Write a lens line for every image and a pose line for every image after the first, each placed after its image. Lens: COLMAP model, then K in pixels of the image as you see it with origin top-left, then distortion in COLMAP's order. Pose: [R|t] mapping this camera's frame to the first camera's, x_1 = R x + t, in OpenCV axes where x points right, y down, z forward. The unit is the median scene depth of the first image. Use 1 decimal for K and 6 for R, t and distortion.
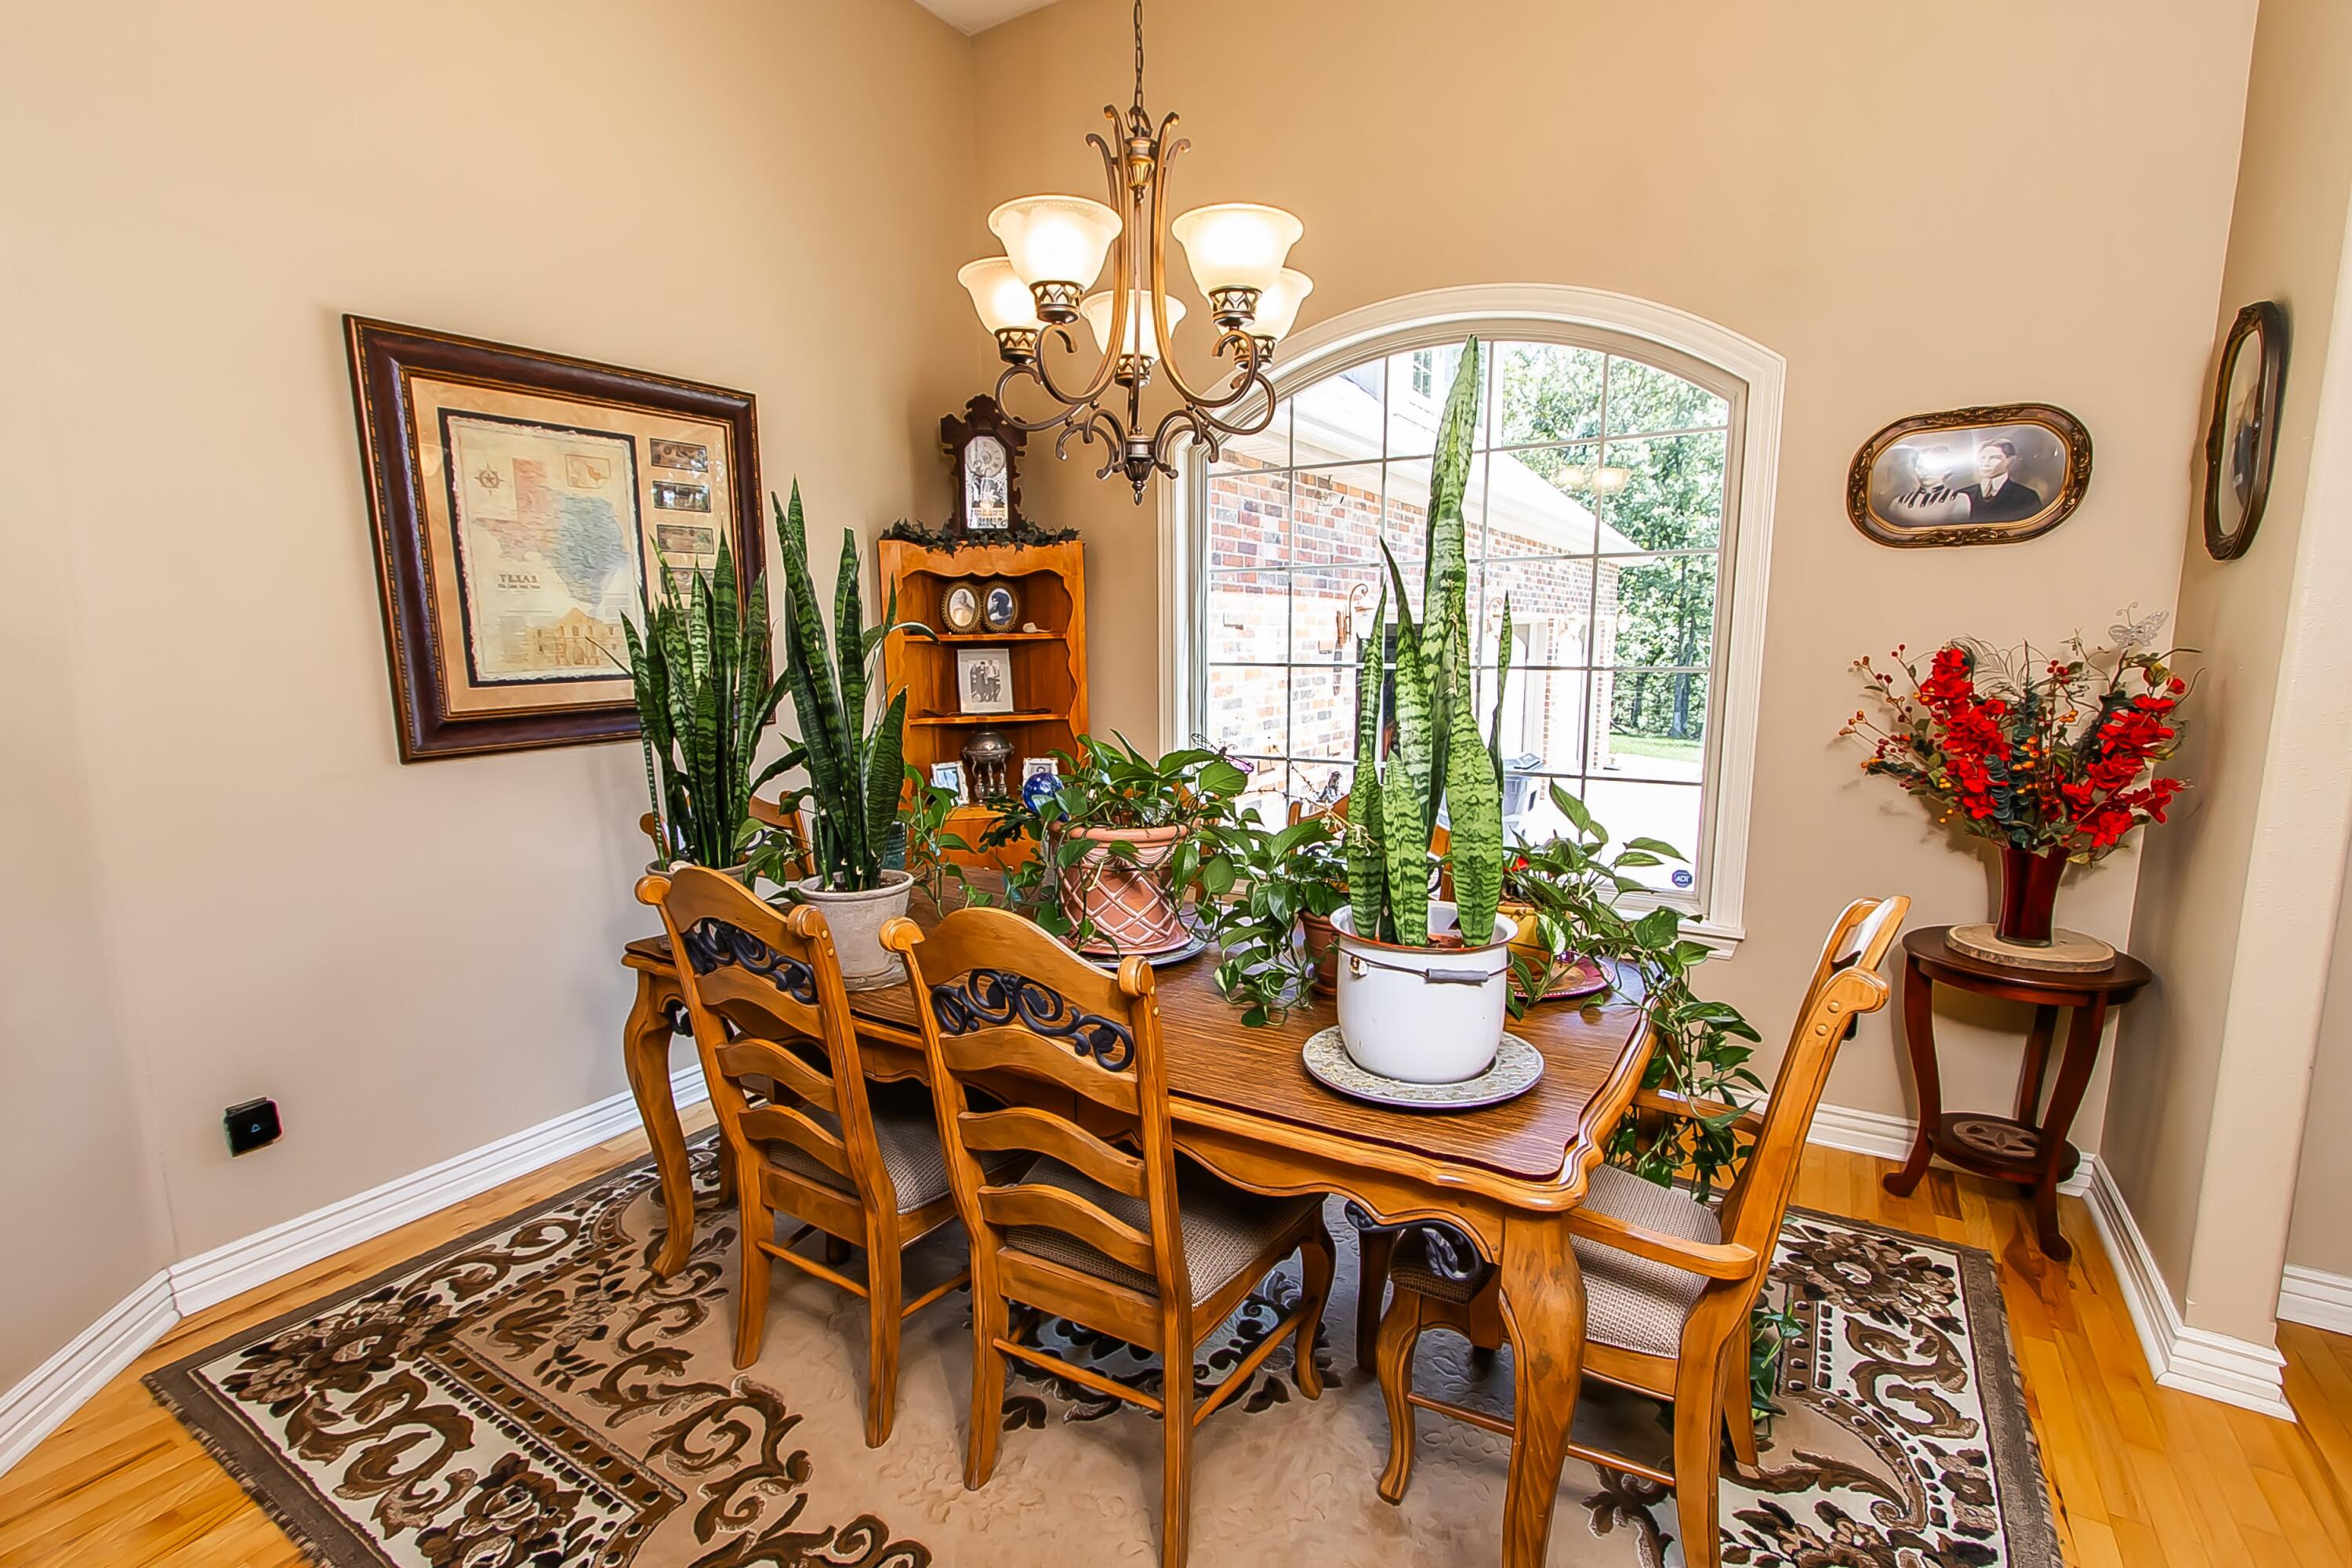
lens RADIAL K [[1061.6, 0, 1171.6], [0, 1061.6, 800.1], [0, 0, 1]] dist [0.002657, -0.002555]
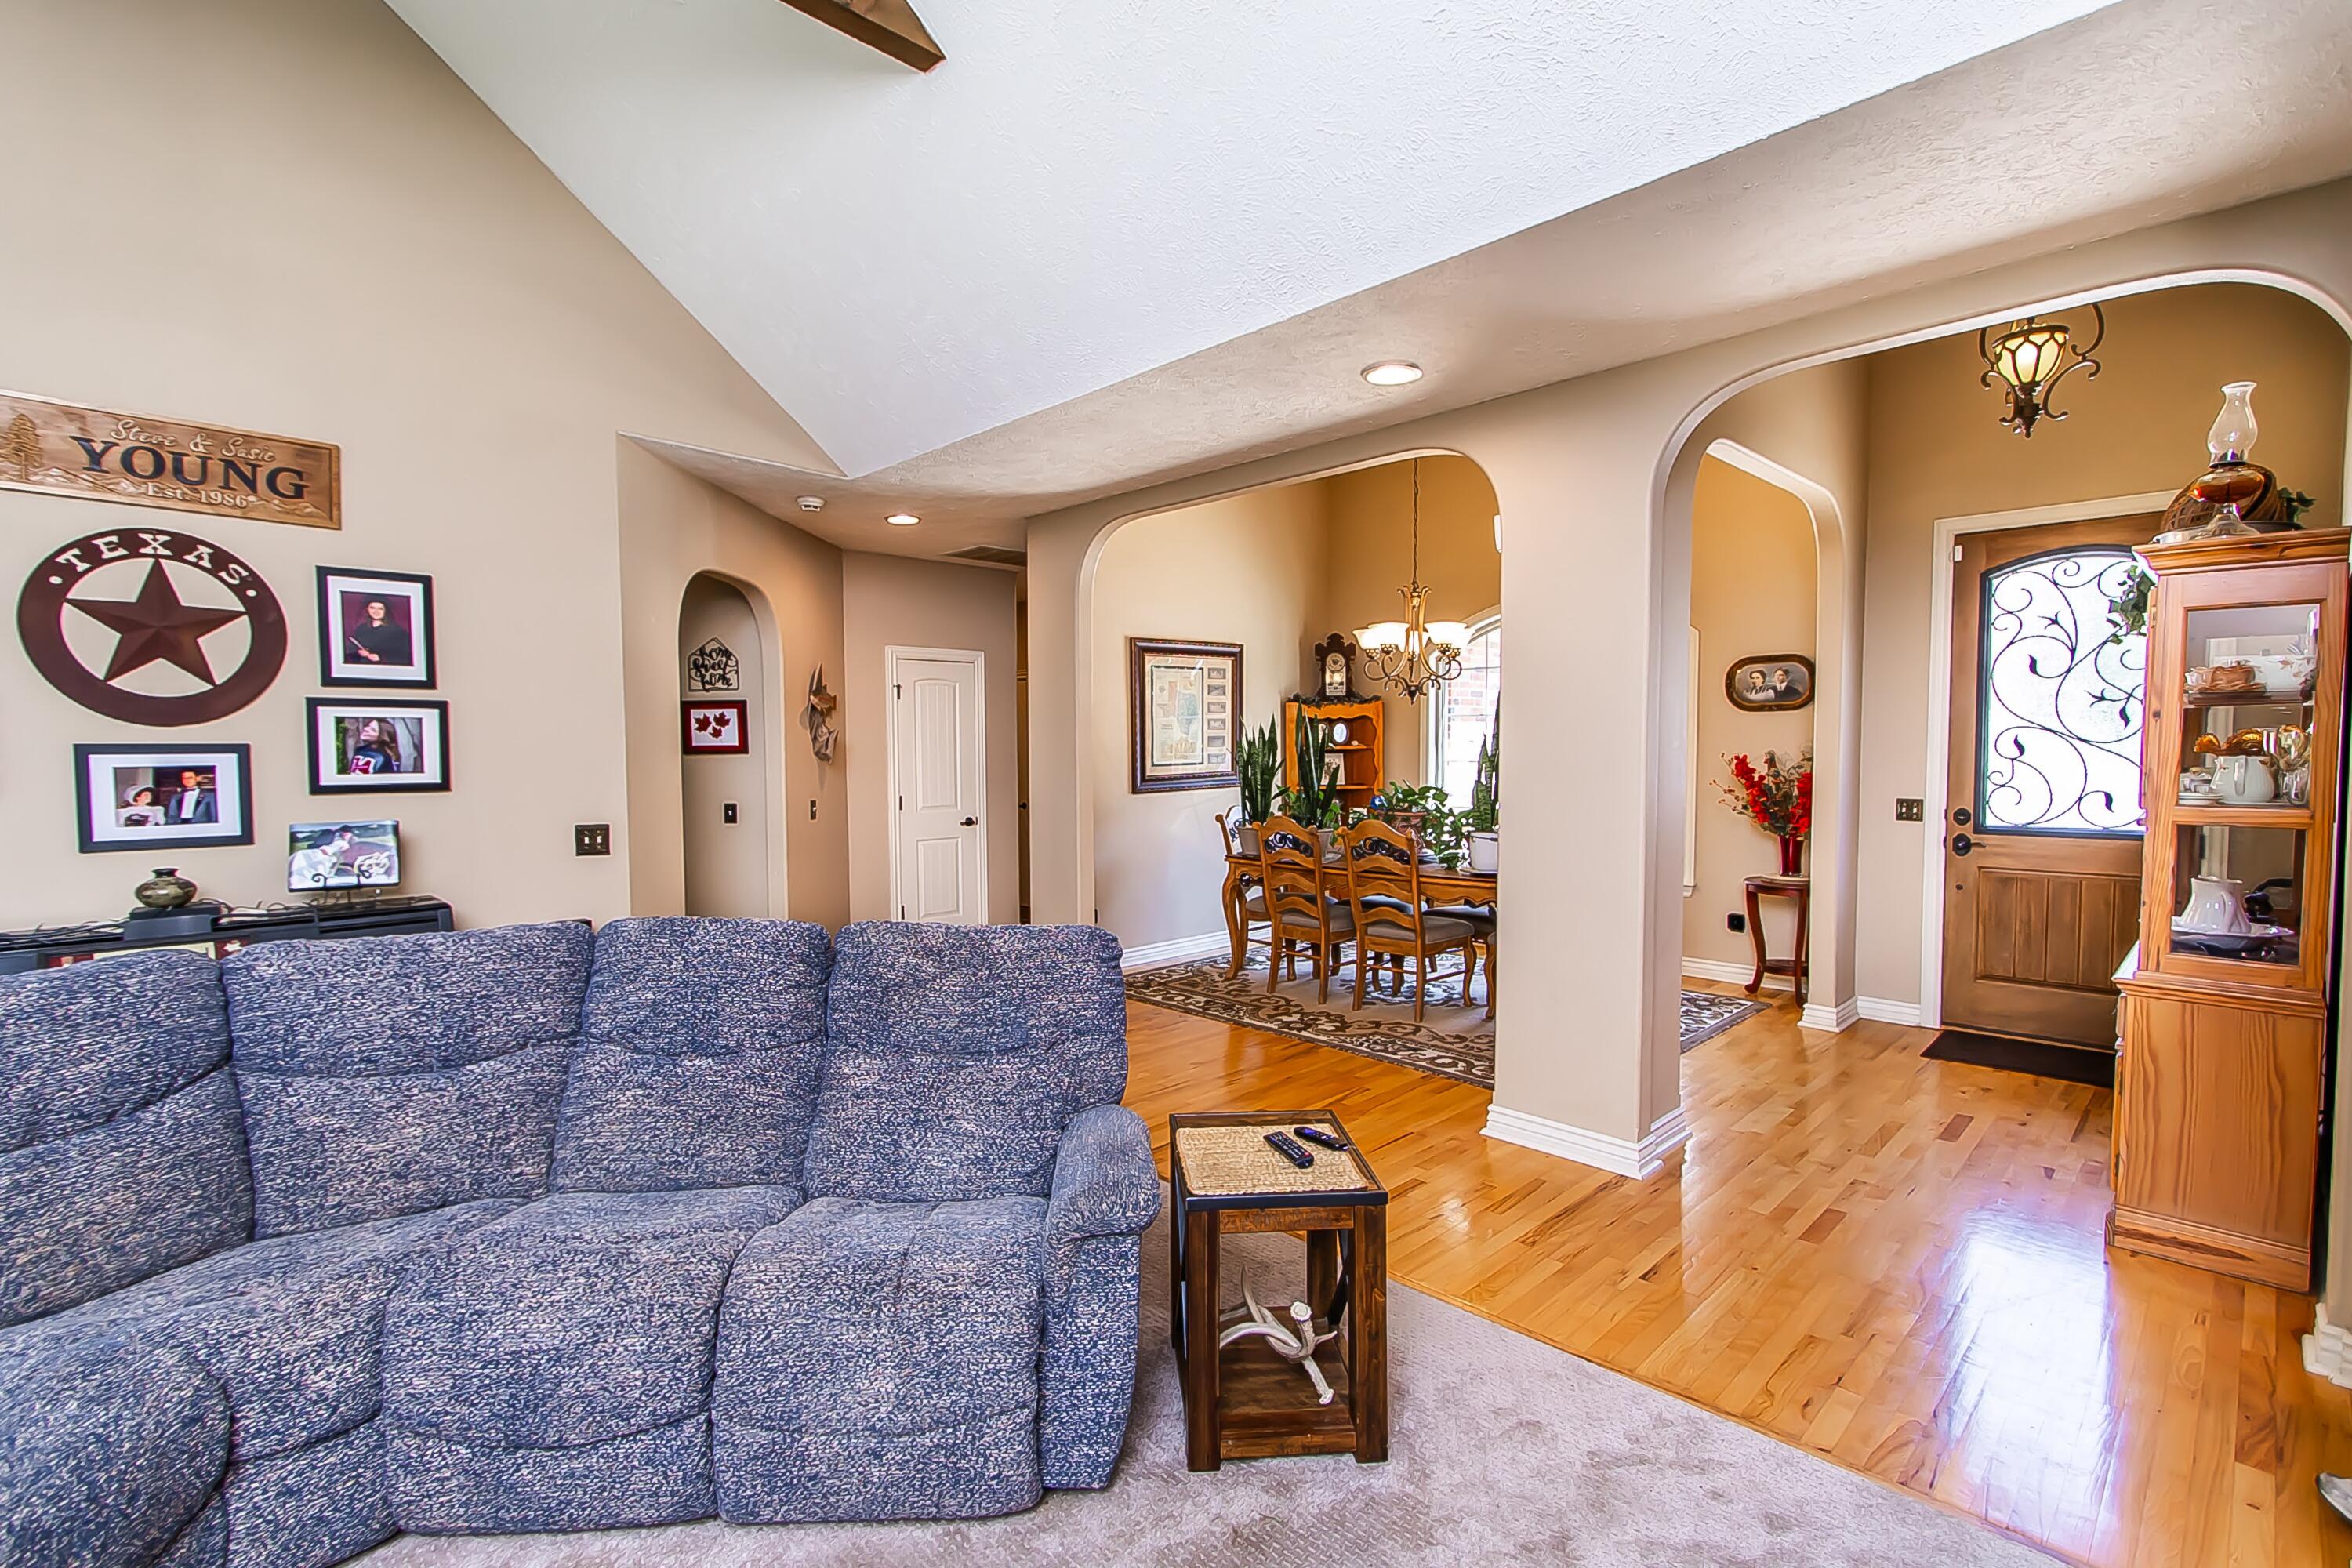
lens RADIAL K [[1061.6, 0, 1166.3], [0, 1061.6, 789.6], [0, 0, 1]] dist [0.002657, -0.002555]
pose [[0.968884, 0.013353, -0.247154, 0.029027], [-0.040713, 0.993540, -0.105924, 0.230083], [0.244143, 0.112690, 0.963169, -1.530997]]
